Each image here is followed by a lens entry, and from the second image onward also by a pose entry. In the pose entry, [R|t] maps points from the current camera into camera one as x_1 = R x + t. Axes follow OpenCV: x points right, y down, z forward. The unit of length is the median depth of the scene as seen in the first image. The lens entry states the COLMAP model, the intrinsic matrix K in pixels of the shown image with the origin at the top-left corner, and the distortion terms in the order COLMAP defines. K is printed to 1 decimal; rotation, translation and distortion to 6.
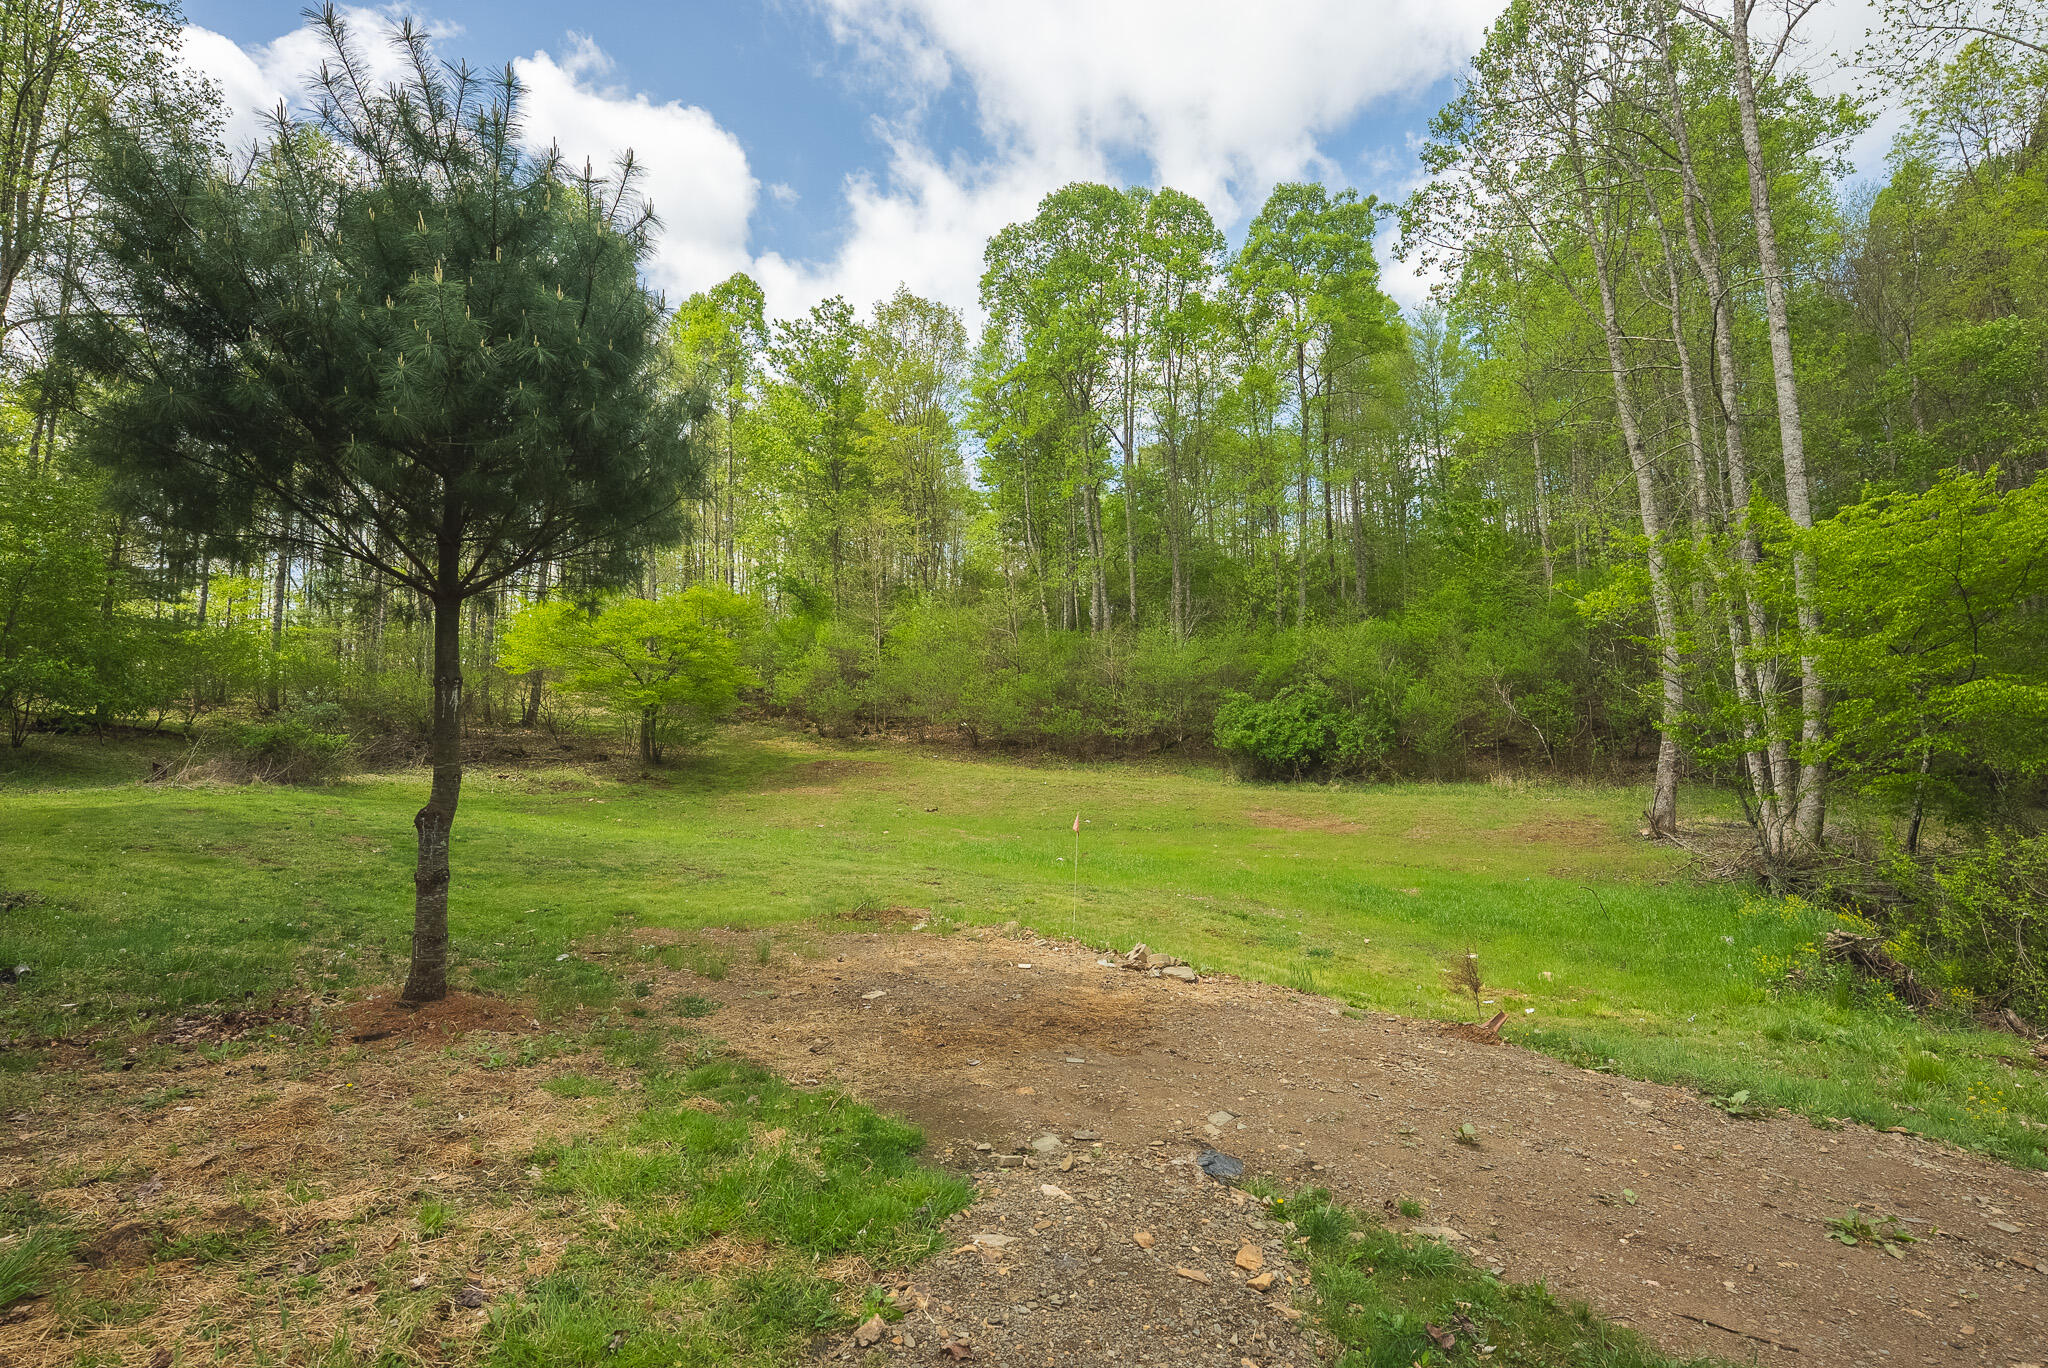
lens RADIAL K [[925.8, 0, 1027.8], [0, 925.8, 691.6], [0, 0, 1]] dist [-0.018209, -0.000521]
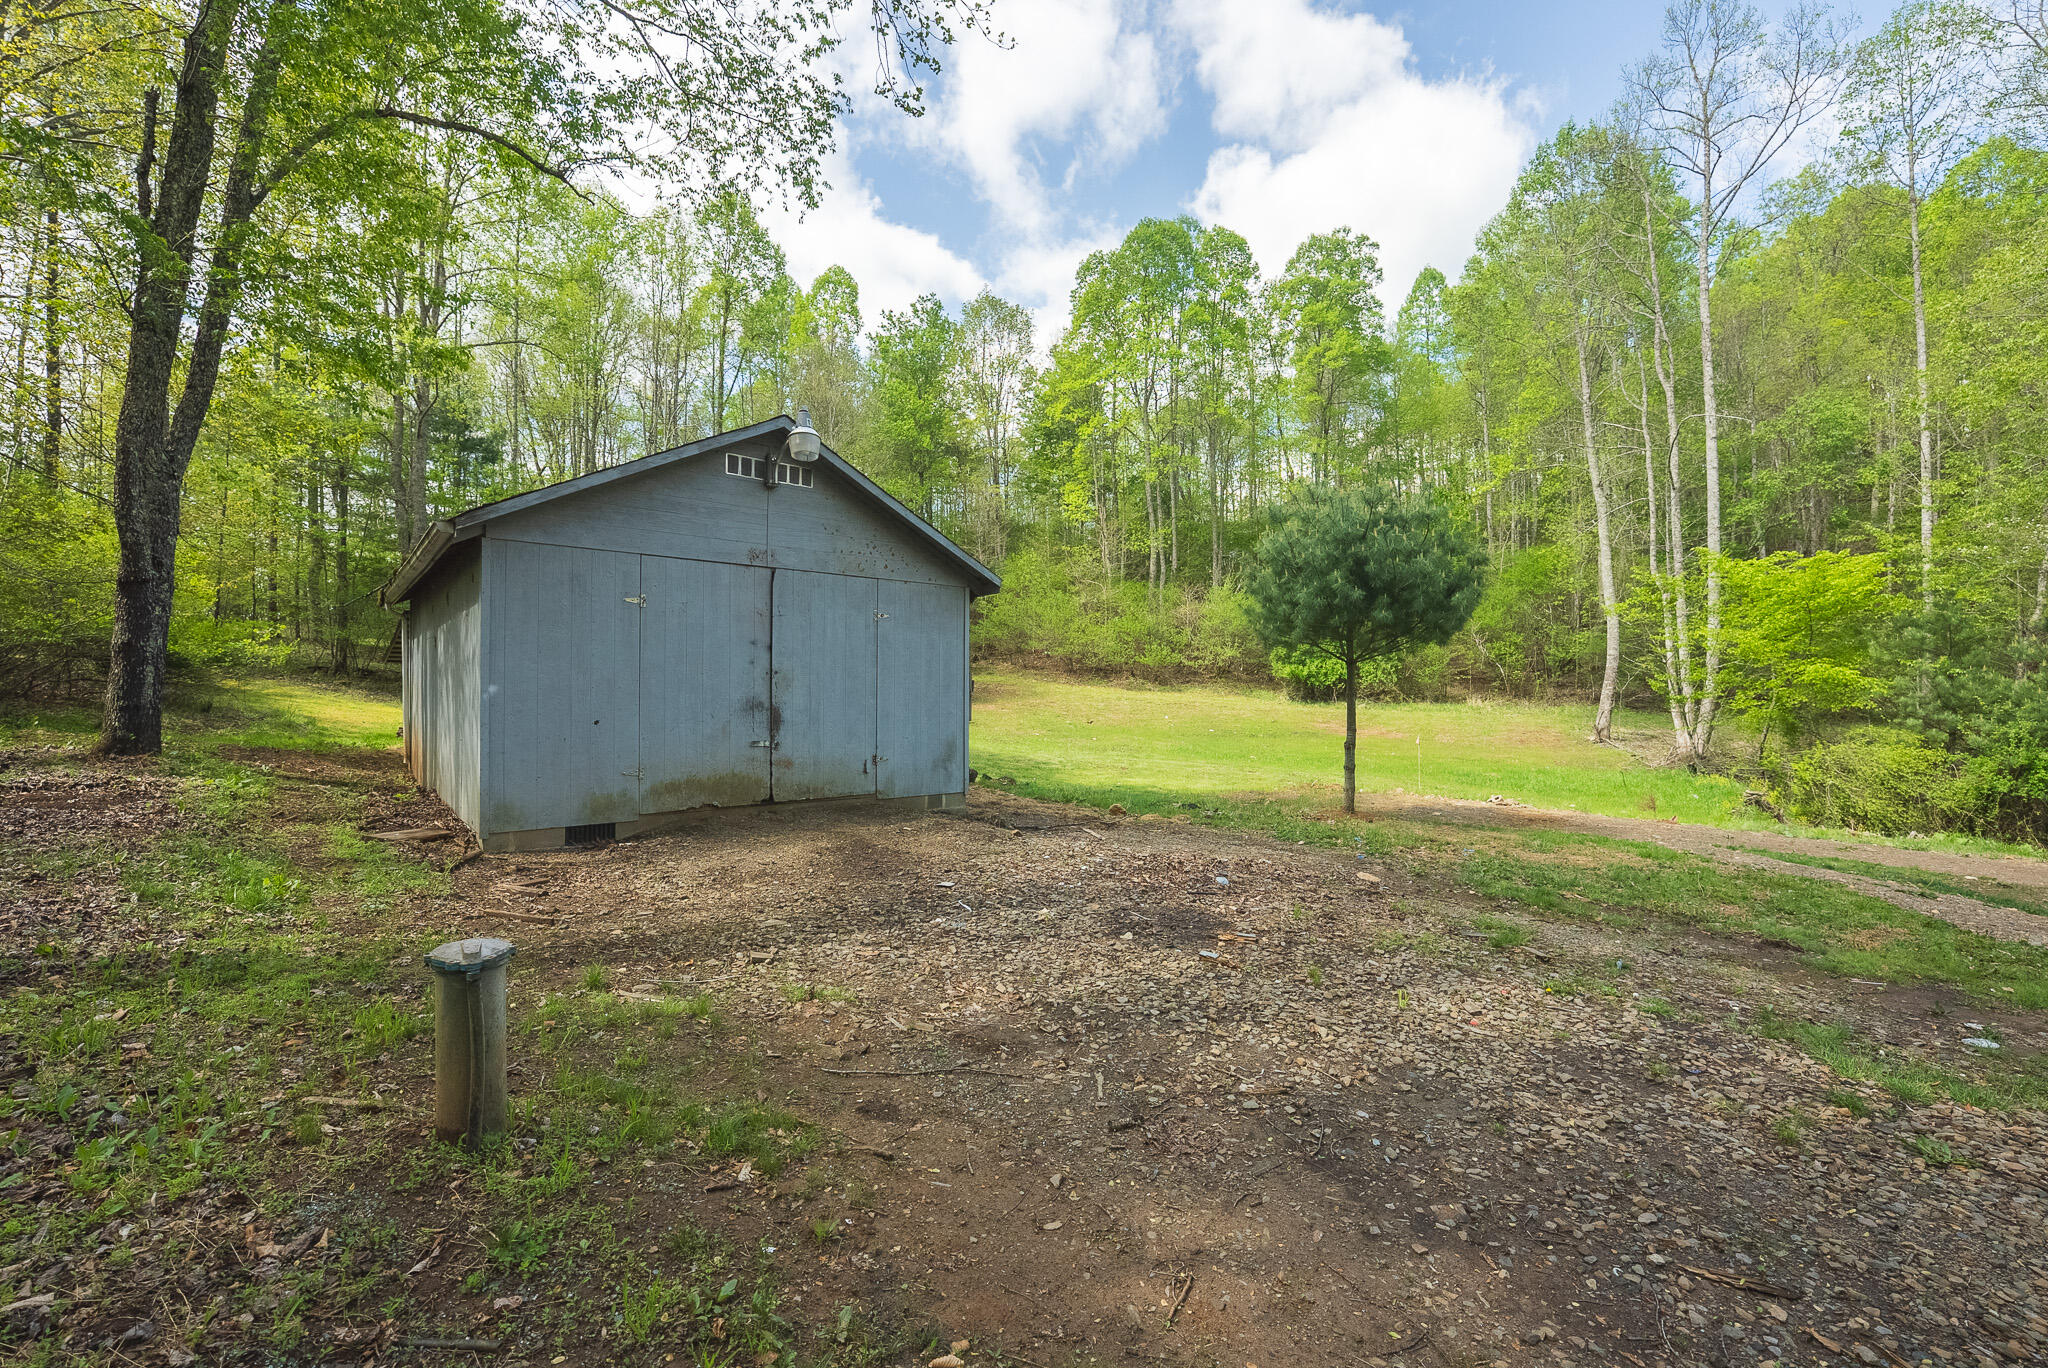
lens RADIAL K [[840.0, 0, 1028.6], [0, 840.0, 689.8], [0, 0, 1]] dist [-0.033937, 0.005169]
pose [[0.995614, 0.001730, 0.093538, -0.248072], [-0.011014, 0.995044, 0.098828, -0.035532], [-0.092903, -0.099425, 0.990699, -0.181946]]
